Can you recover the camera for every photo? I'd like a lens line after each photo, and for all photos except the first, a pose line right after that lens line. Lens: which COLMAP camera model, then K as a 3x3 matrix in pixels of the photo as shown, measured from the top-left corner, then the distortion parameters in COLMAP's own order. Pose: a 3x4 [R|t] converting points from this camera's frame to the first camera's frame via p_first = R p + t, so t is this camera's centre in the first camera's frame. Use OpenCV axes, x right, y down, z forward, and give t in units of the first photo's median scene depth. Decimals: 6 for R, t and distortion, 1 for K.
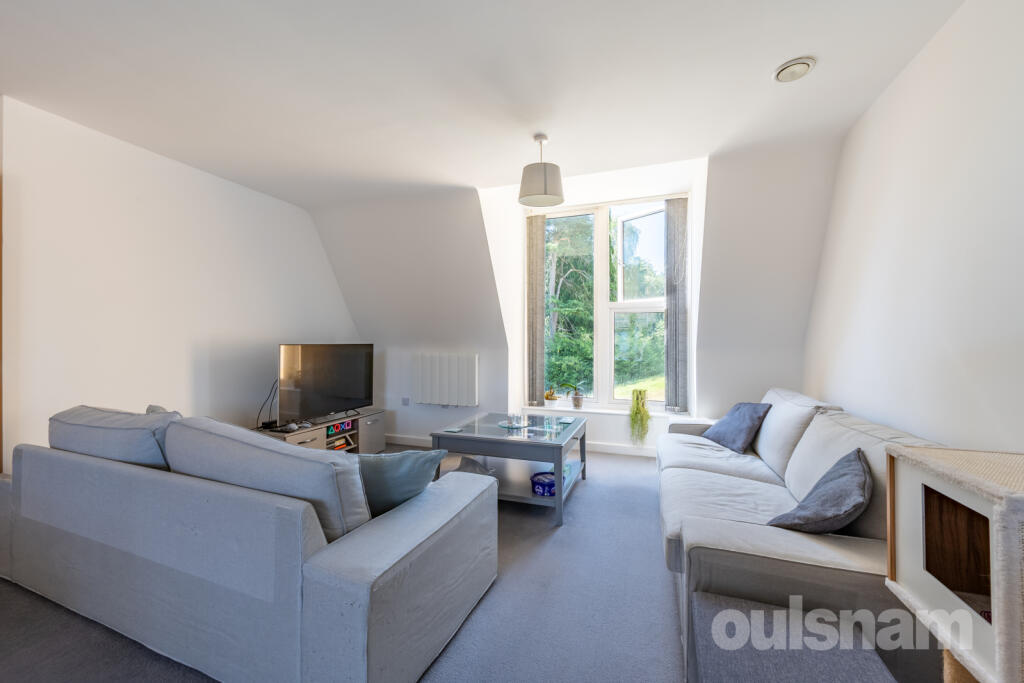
lens RADIAL K [[399.3, 0, 512.0], [0, 399.3, 341.5], [0, 0, 1]] dist [0.001171, -0.000085]
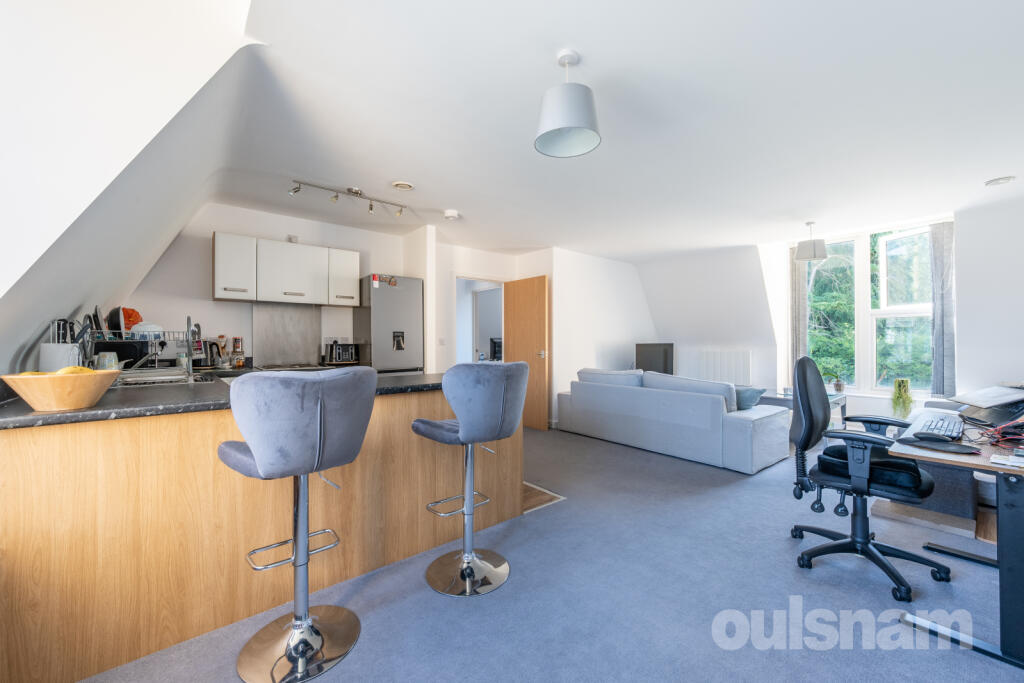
lens RADIAL K [[399.3, 0, 512.0], [0, 399.3, 341.5], [0, 0, 1]] dist [0.001171, -0.000085]
pose [[0.865959, -0.005633, -0.500084, -0.103197], [0.005405, 0.999984, -0.001905, -0.001377], [0.500087, -0.001053, 0.865975, -0.639699]]
